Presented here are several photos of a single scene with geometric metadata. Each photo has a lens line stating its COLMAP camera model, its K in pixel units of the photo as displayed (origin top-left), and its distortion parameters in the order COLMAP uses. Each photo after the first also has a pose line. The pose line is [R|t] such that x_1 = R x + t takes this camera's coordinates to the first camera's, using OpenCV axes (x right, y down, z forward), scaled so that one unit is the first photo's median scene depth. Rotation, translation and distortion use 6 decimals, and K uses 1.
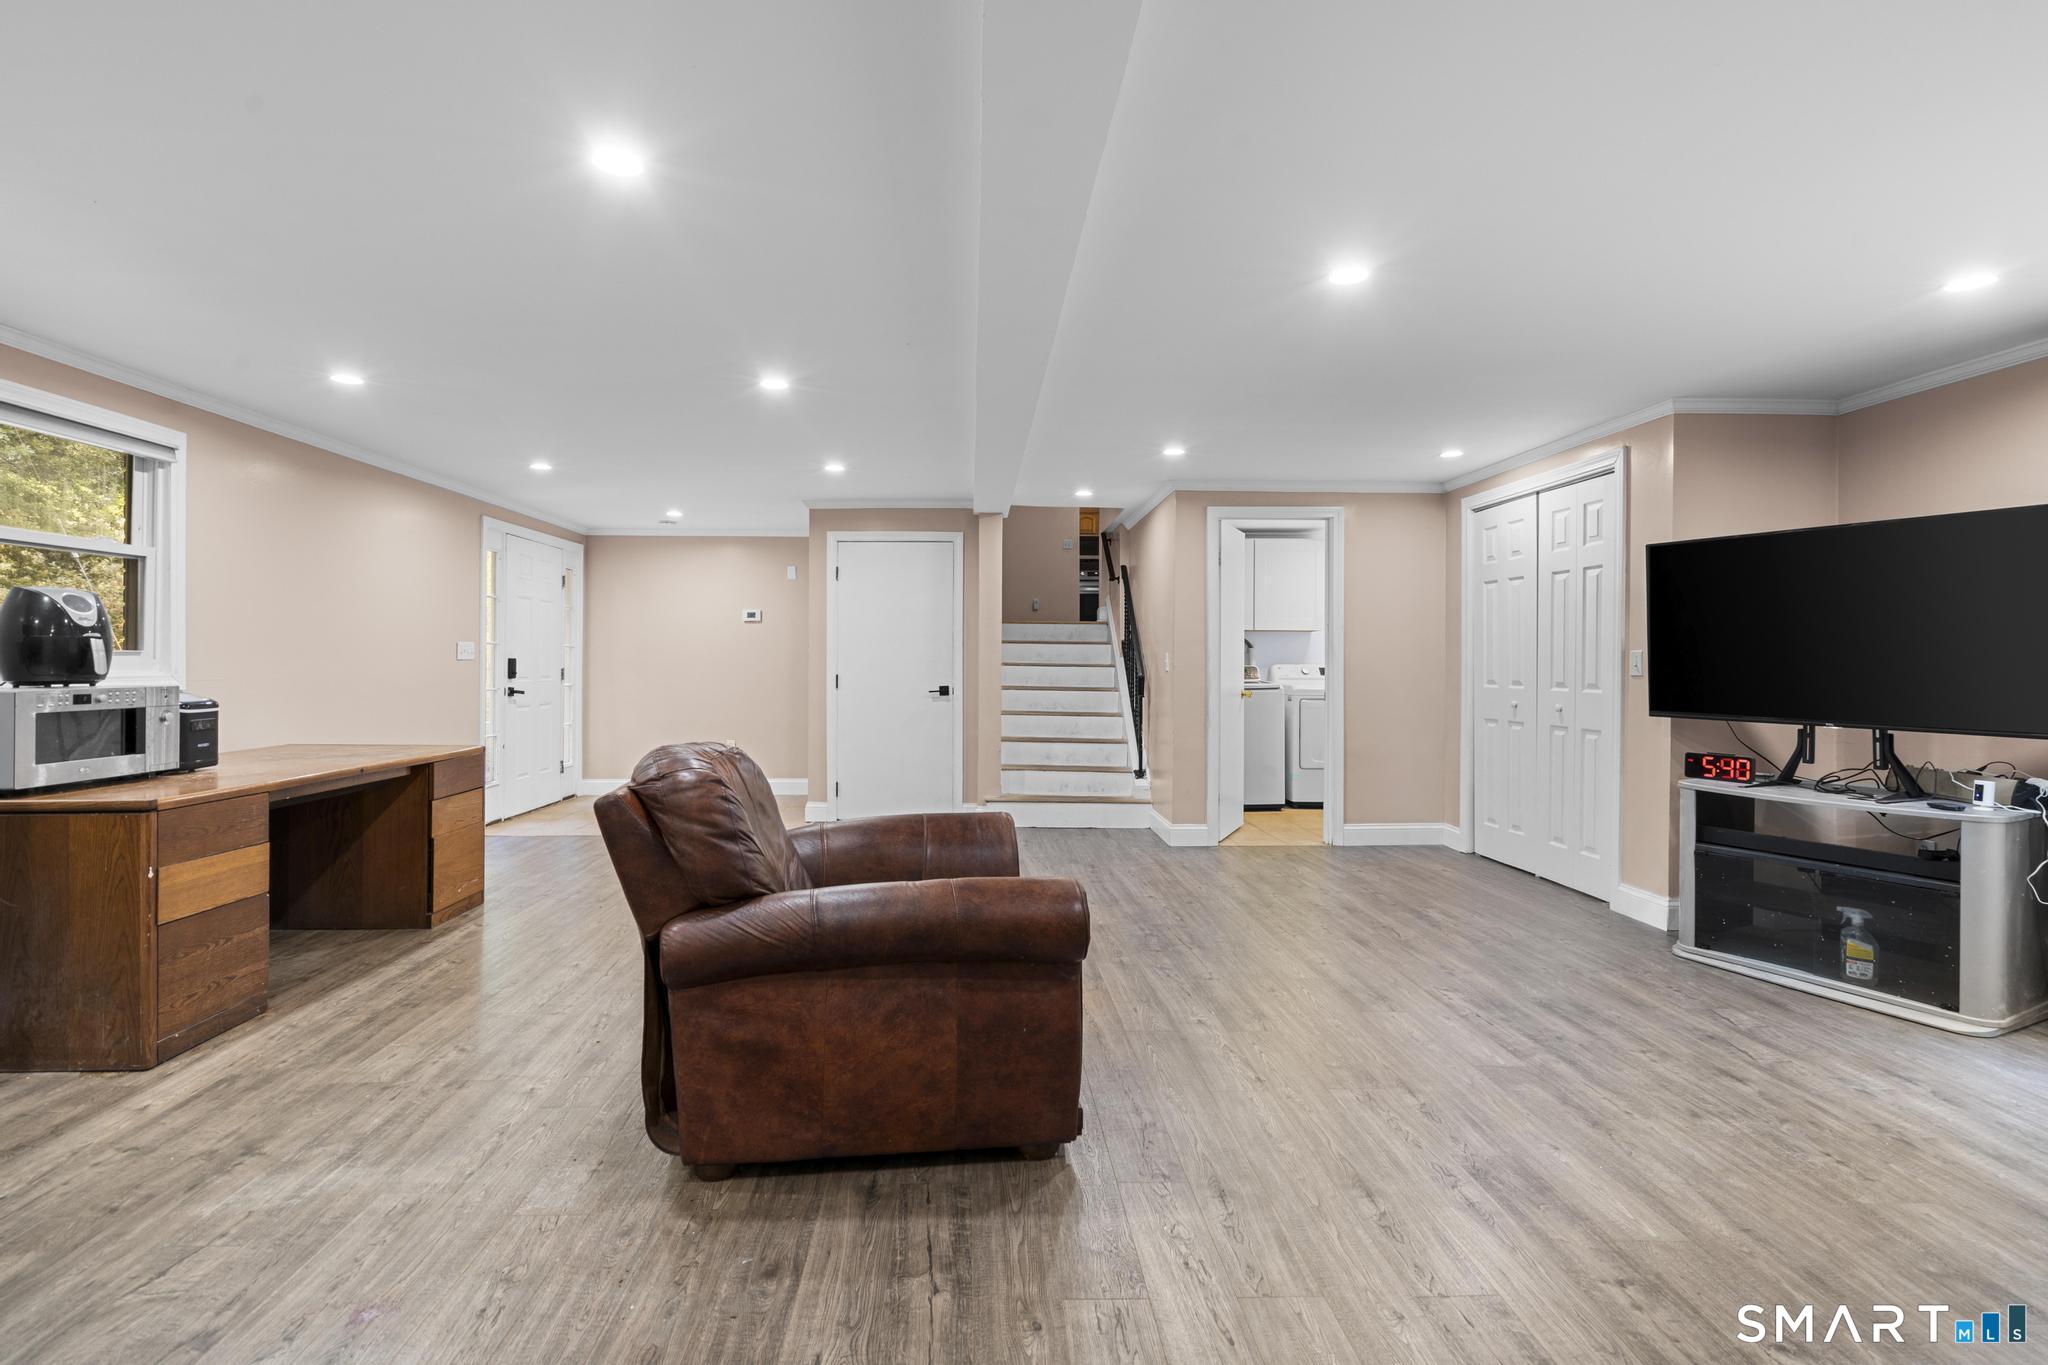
lens RADIAL K [[934.7, 0, 995.5], [0, 934.7, 661.4], [0, 0, 1]] dist [-0.000865, 0.000232]
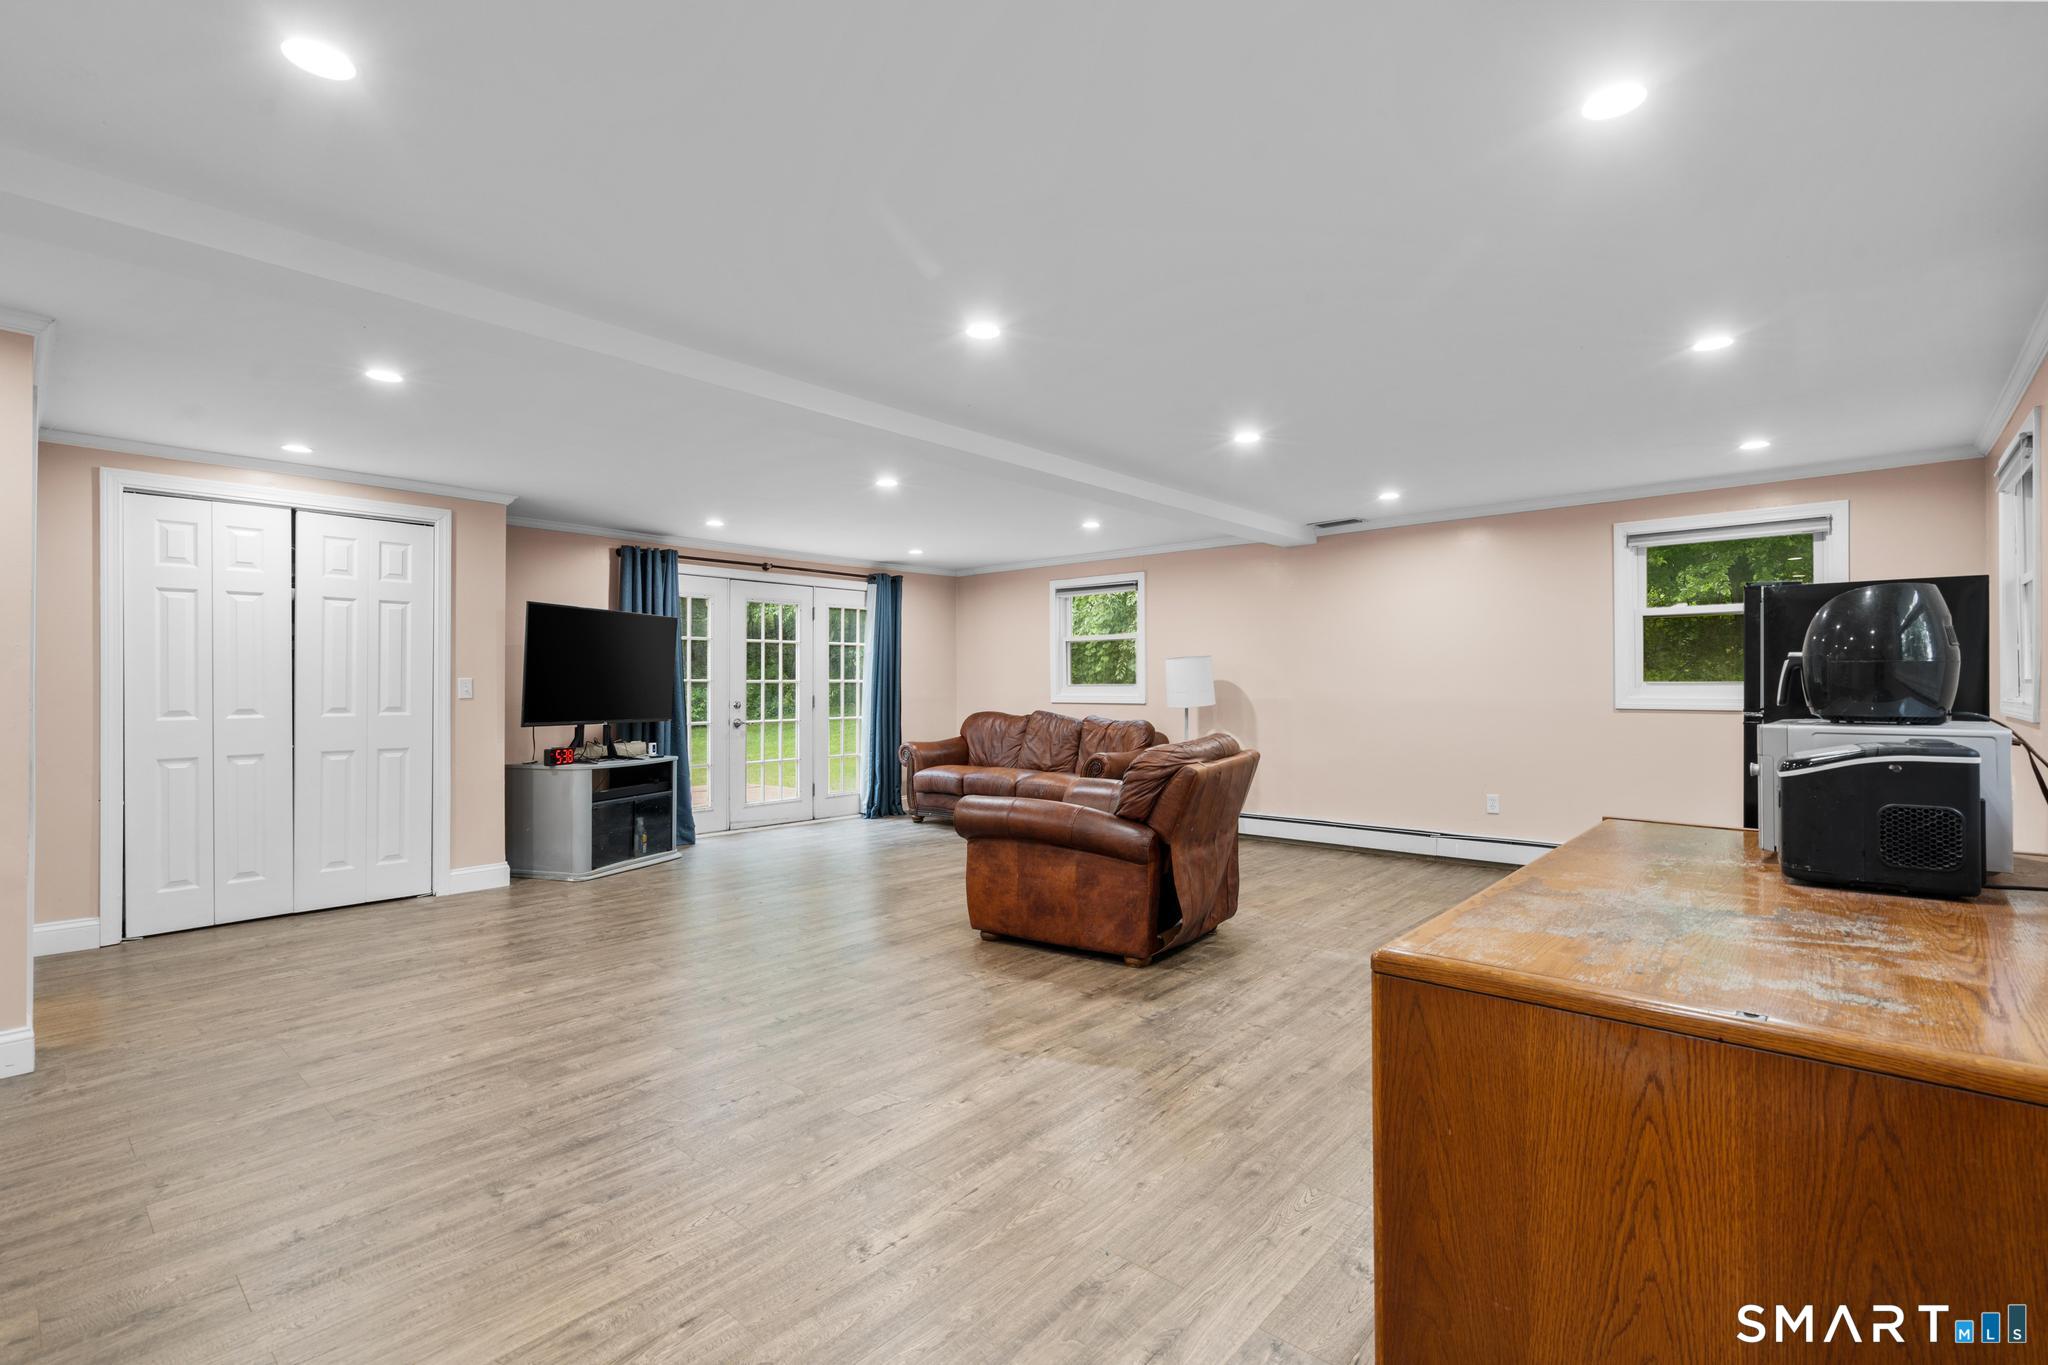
lens RADIAL K [[926.7, 0, 1030.6], [0, 926.7, 682.2], [0, 0, 1]] dist [-0.001808, 0.000871]
pose [[-0.725900, 0.001310, 0.687799, -0.954780], [0.000035, 0.999998, -0.001867, -0.005500], [-0.687800, -0.001331, -0.725899, 1.838732]]
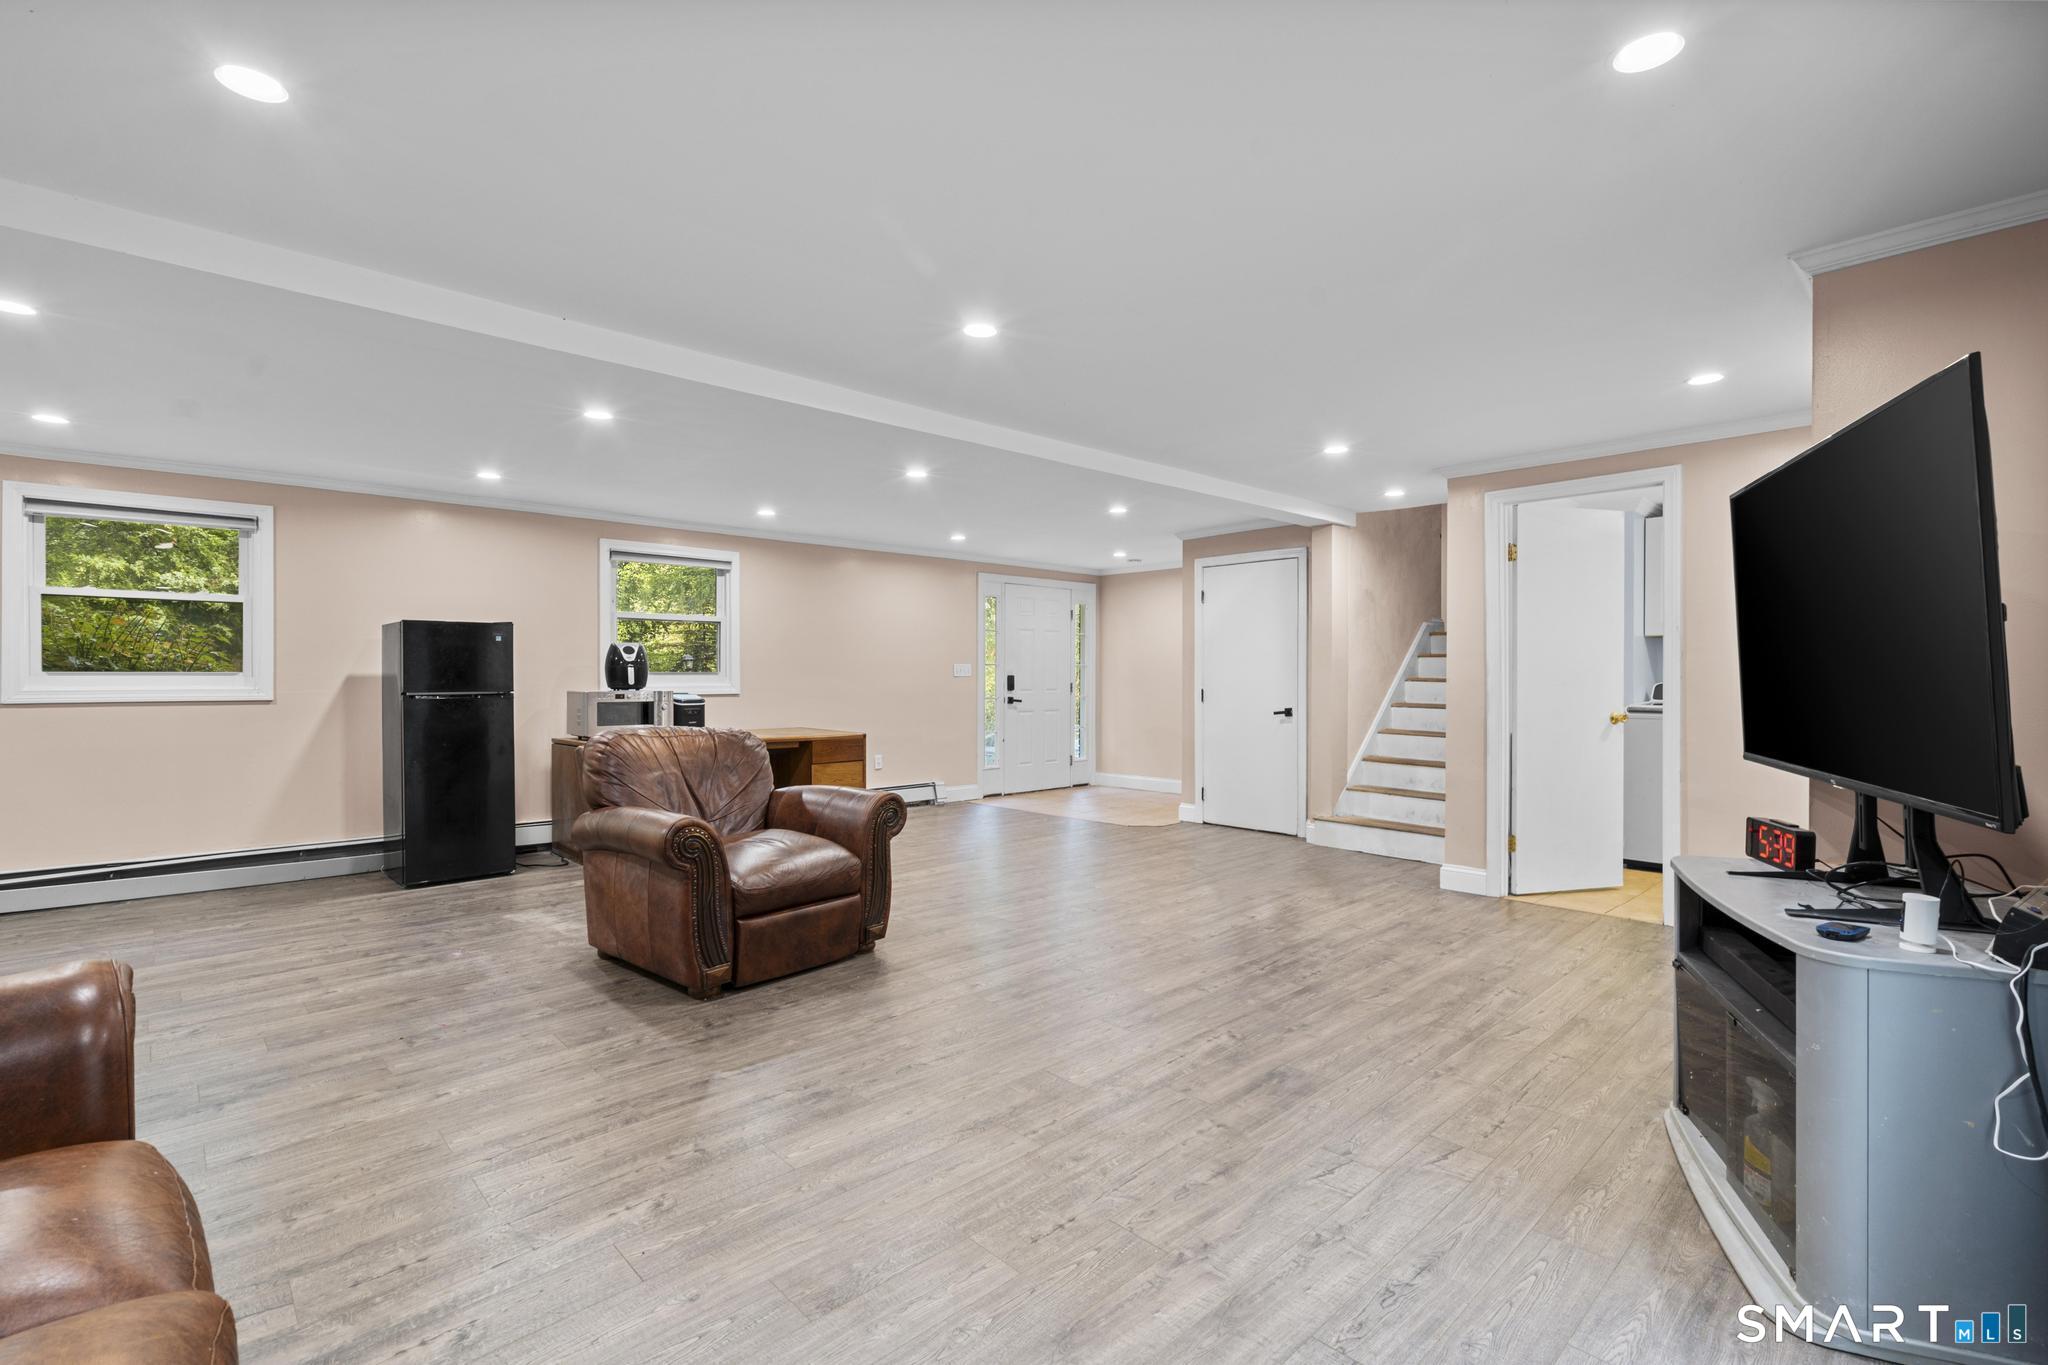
lens RADIAL K [[926.7, 0, 1030.6], [0, 926.7, 682.2], [0, 0, 1]] dist [-0.001808, 0.000871]
pose [[0.675188, 0.001393, -0.737644, 1.045878], [0.002700, 0.999987, 0.004360, 0.001200], [0.737640, -0.004935, 0.675176, 0.251017]]
